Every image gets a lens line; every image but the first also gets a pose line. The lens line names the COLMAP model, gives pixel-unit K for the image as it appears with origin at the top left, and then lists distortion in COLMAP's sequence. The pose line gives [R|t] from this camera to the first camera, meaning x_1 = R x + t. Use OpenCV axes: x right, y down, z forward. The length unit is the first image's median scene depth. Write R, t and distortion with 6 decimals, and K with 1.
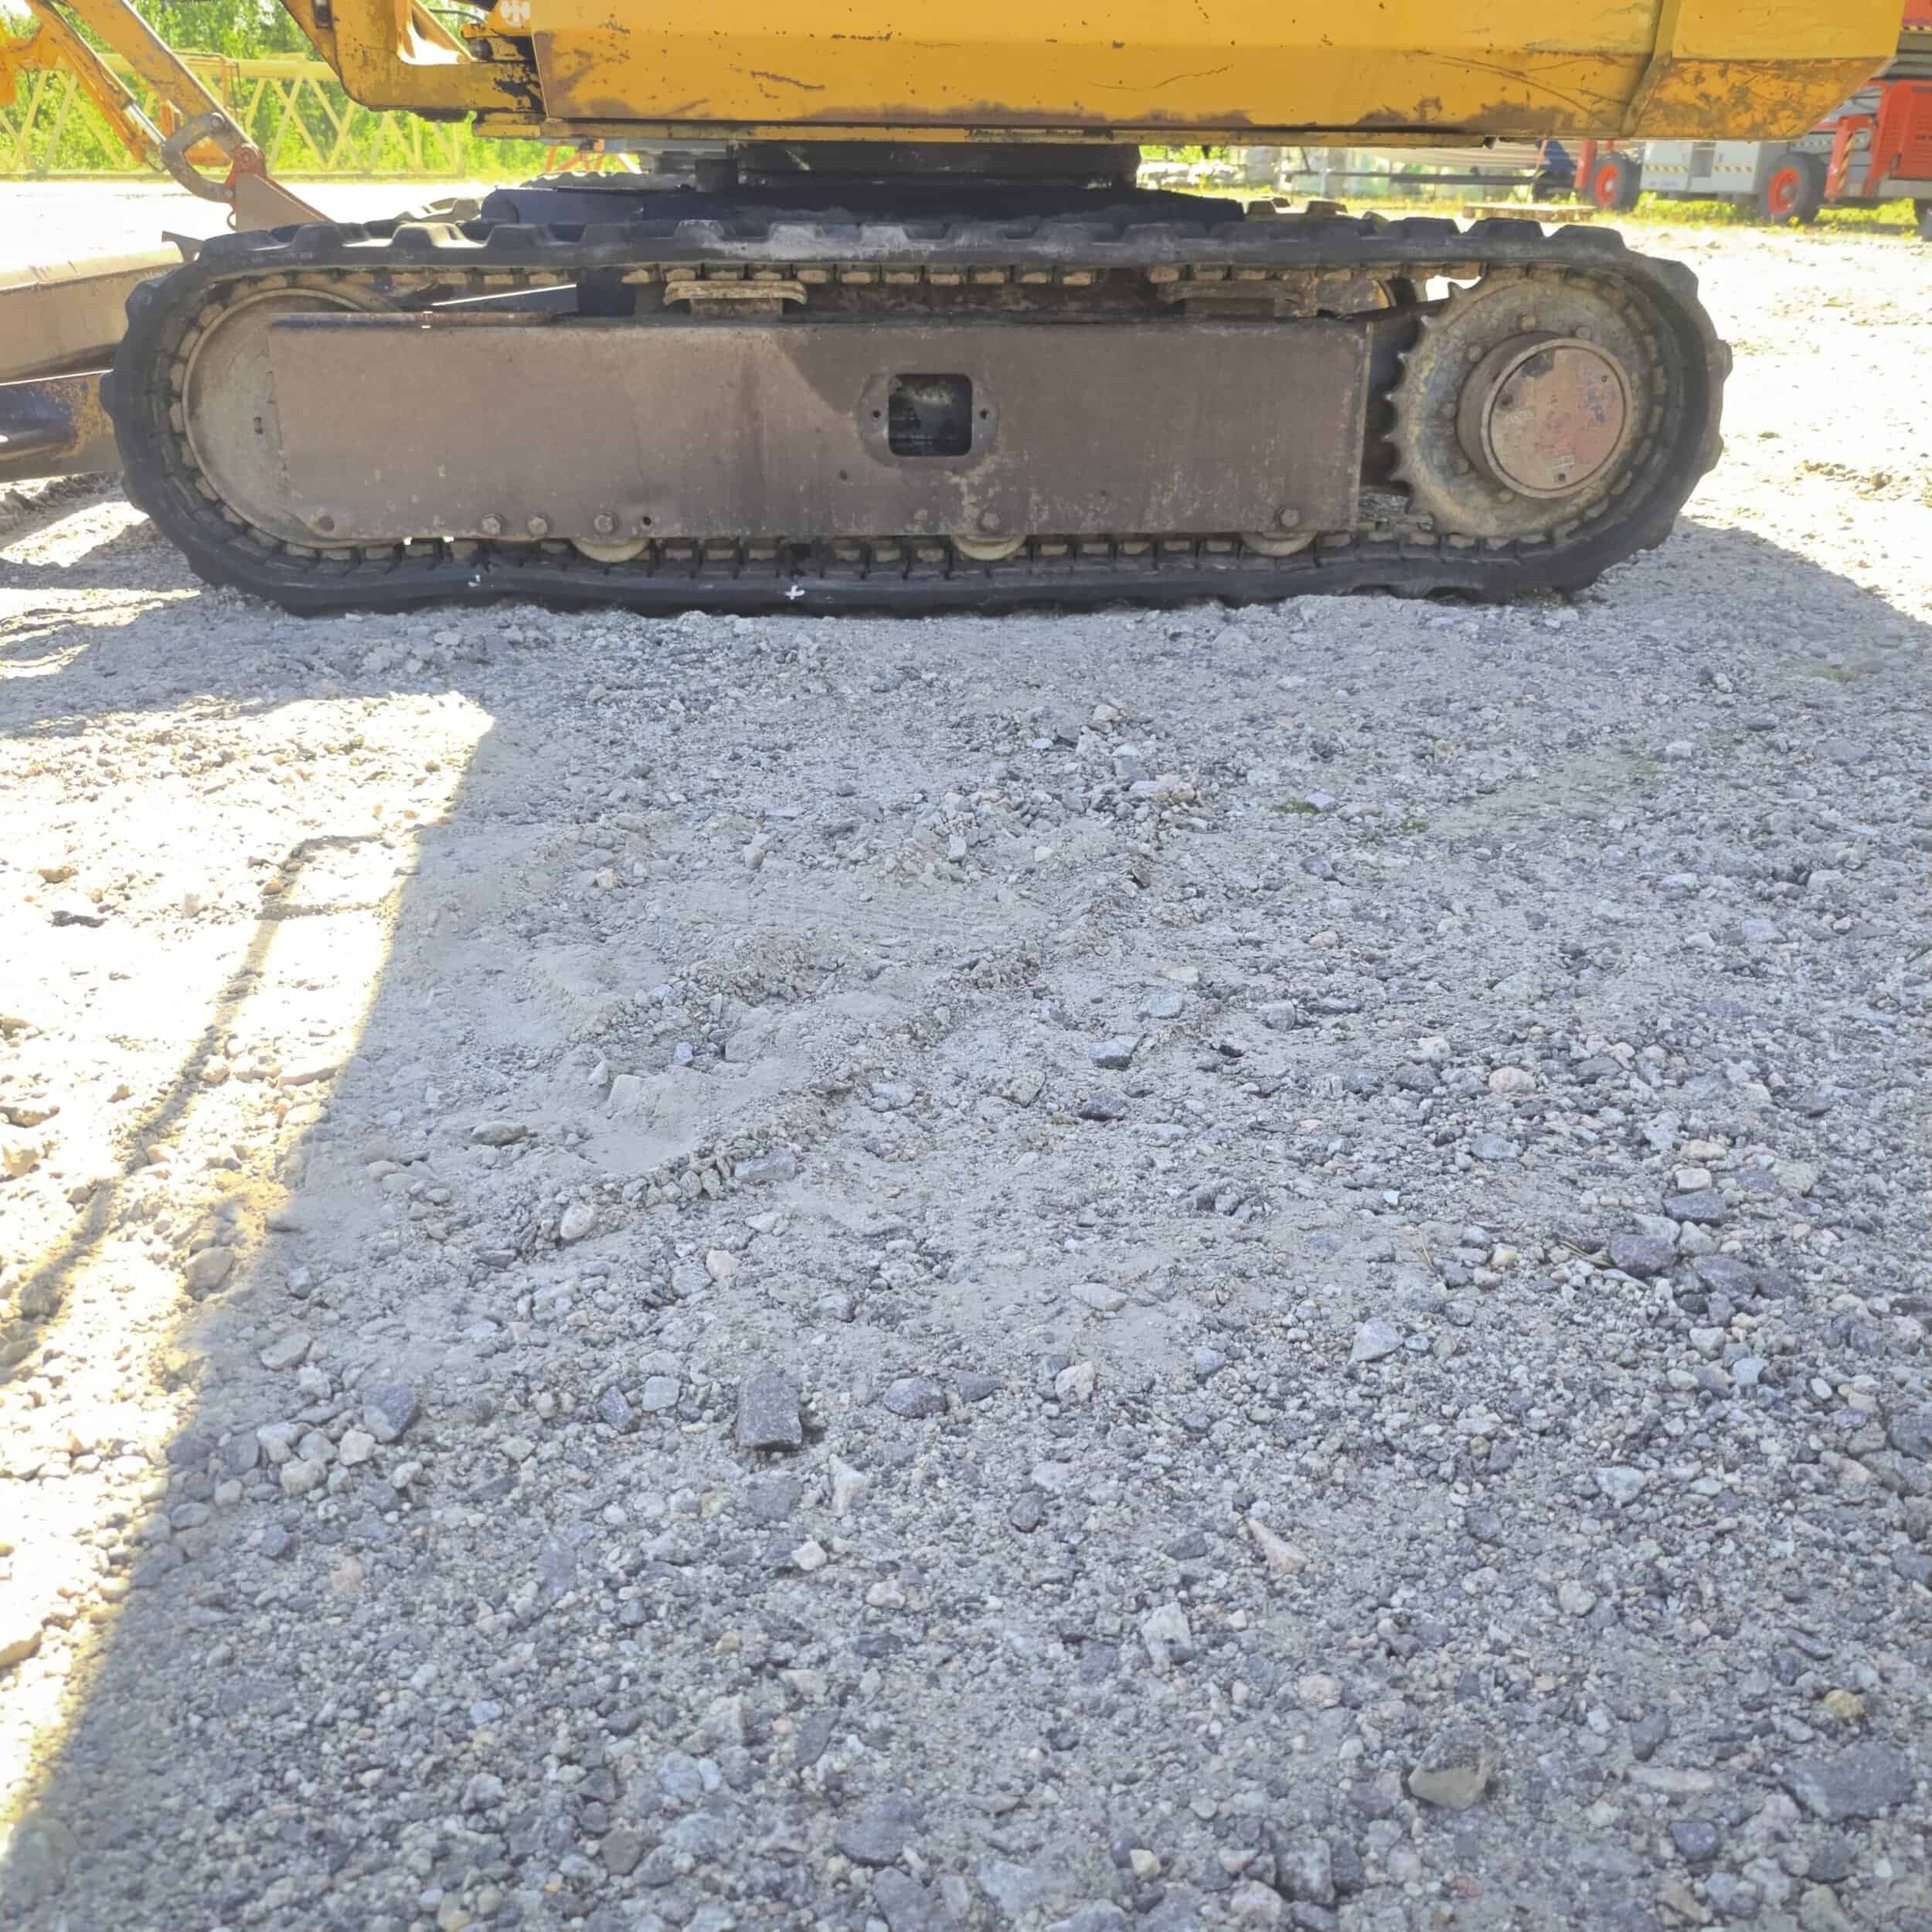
lens RADIAL K [[1803.1, 0, 954.0], [0, 1803.1, 974.7], [0, 0, 1]] dist [0.005525, 0.000000]
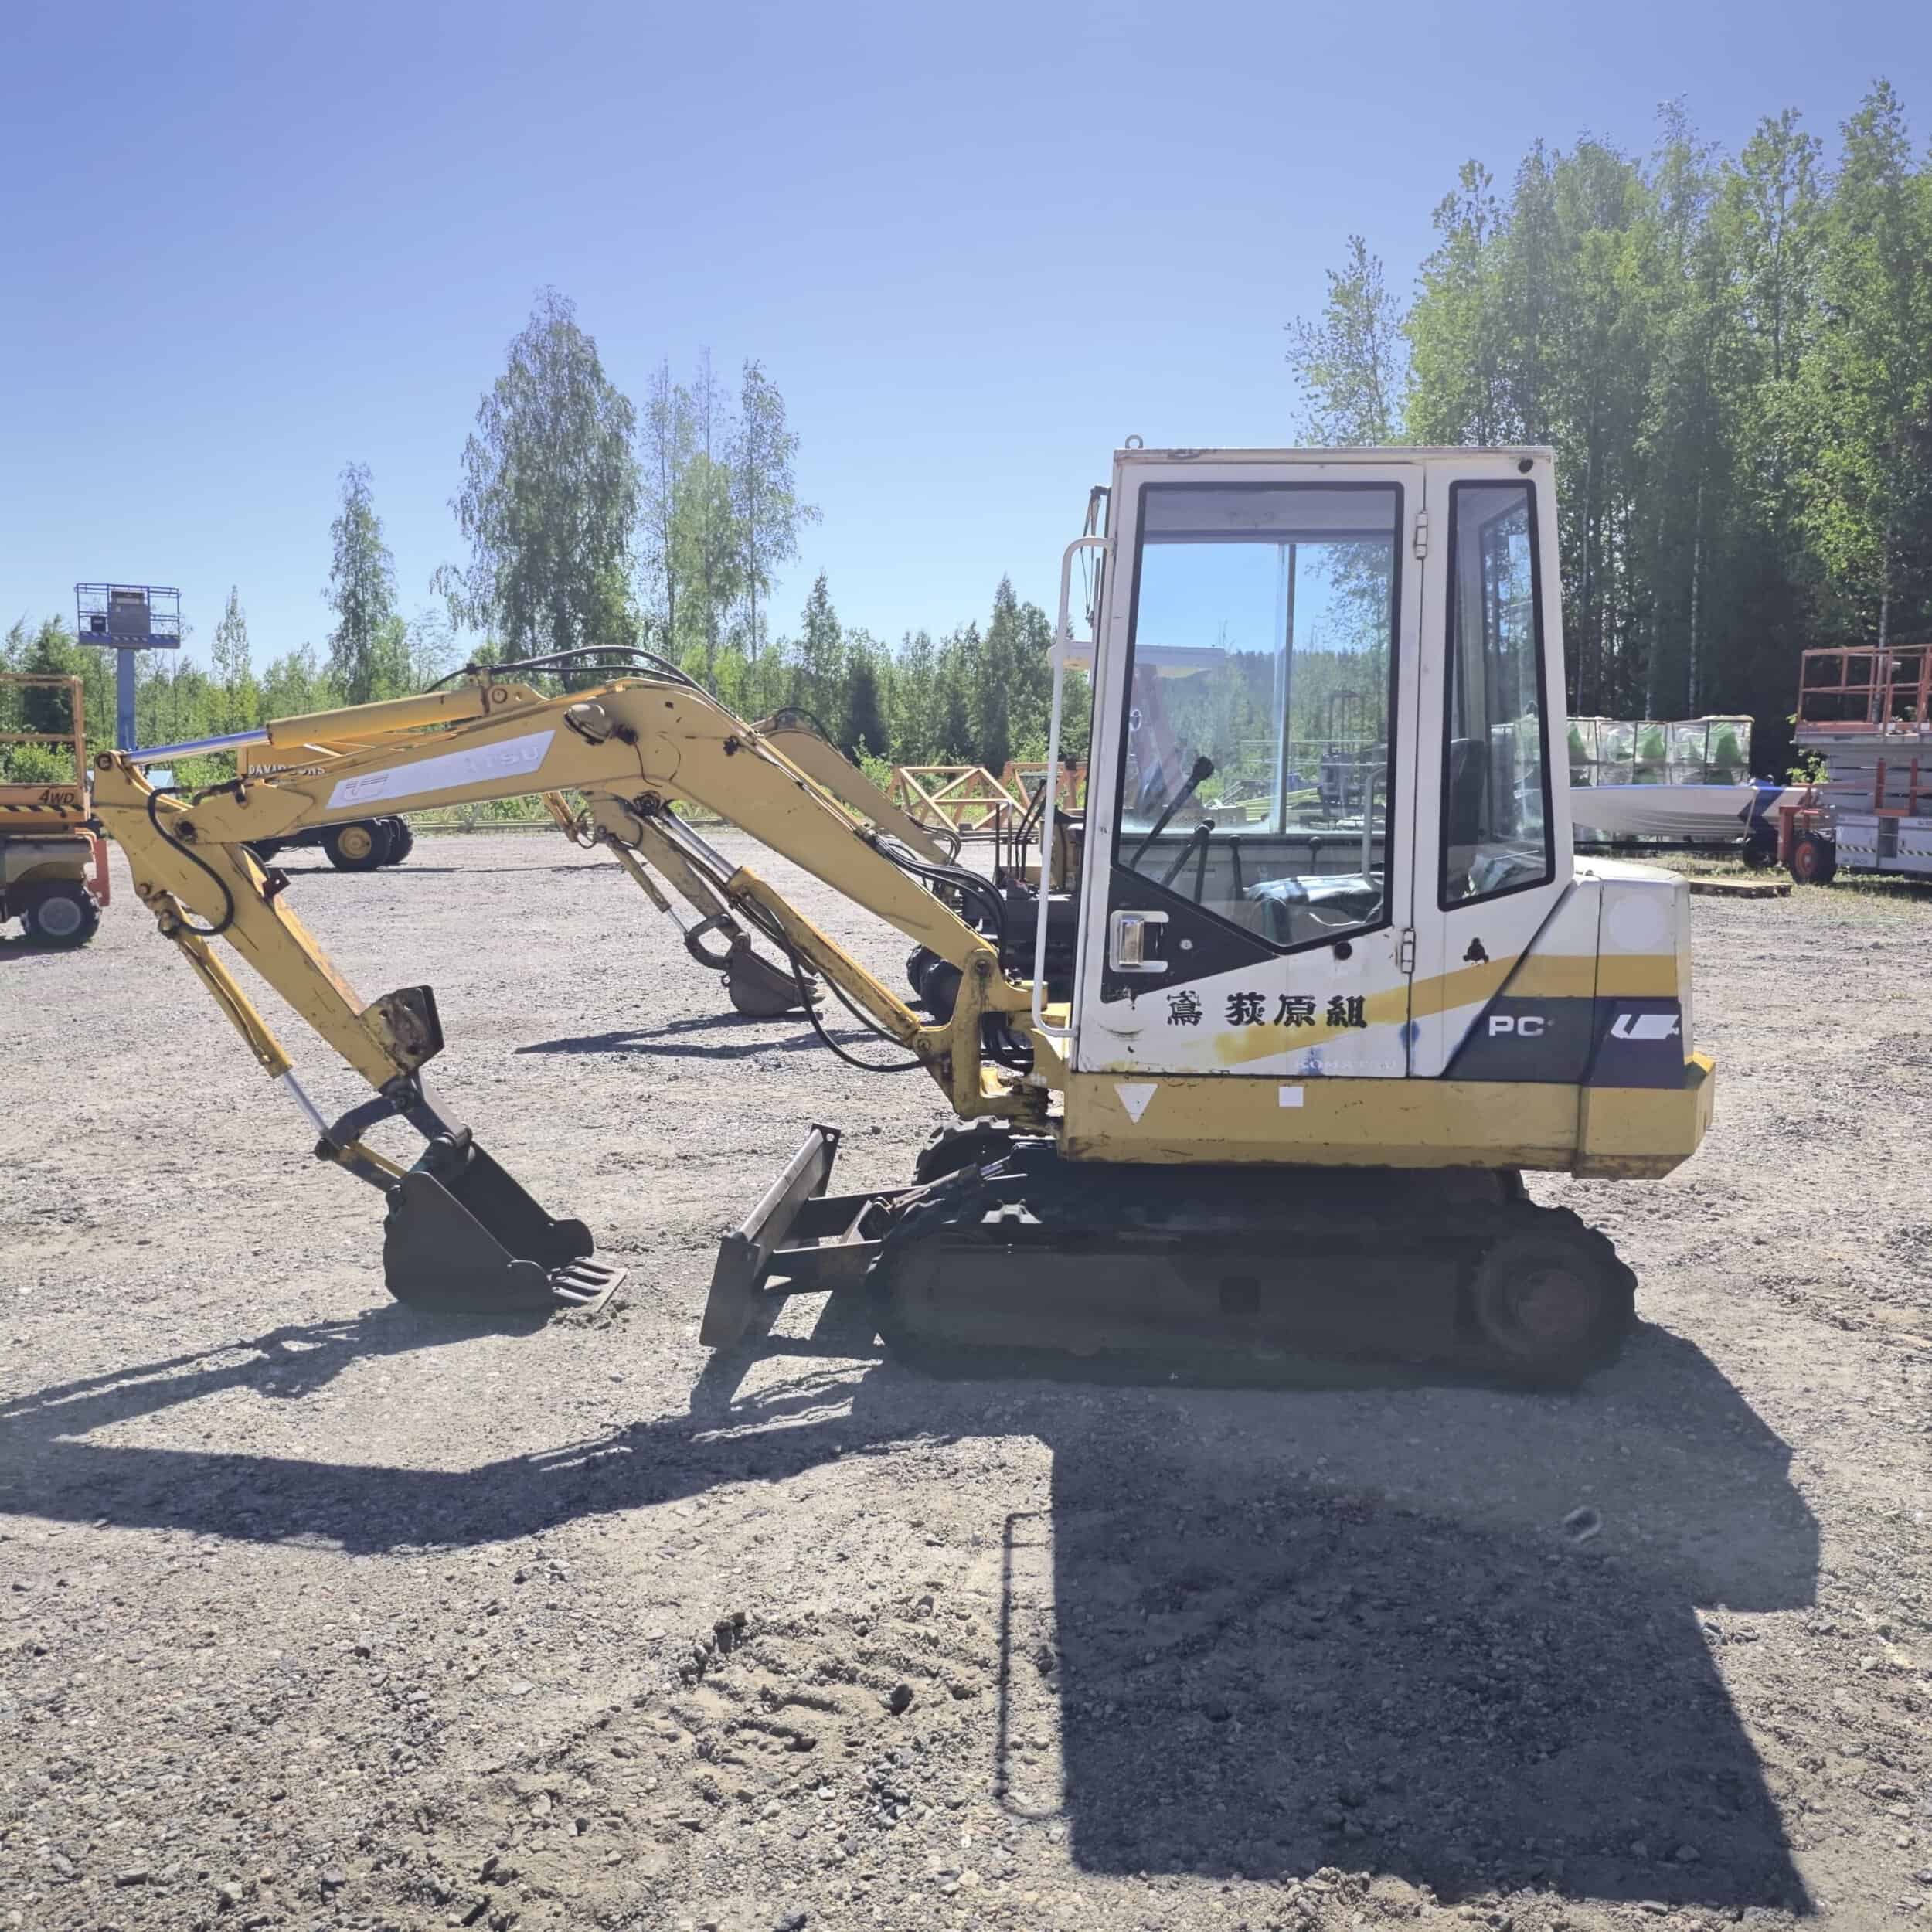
lens RADIAL K [[1803.1, 0, 970.1], [0, 1803.1, 968.6], [0, 0, 1]] dist [0.005525, 0.000000]
pose [[0.990529, 0.008424, -0.137046, -0.048021], [-0.049662, 0.952523, -0.300390, -0.030558], [0.128009, 0.304351, 0.943920, -1.347294]]
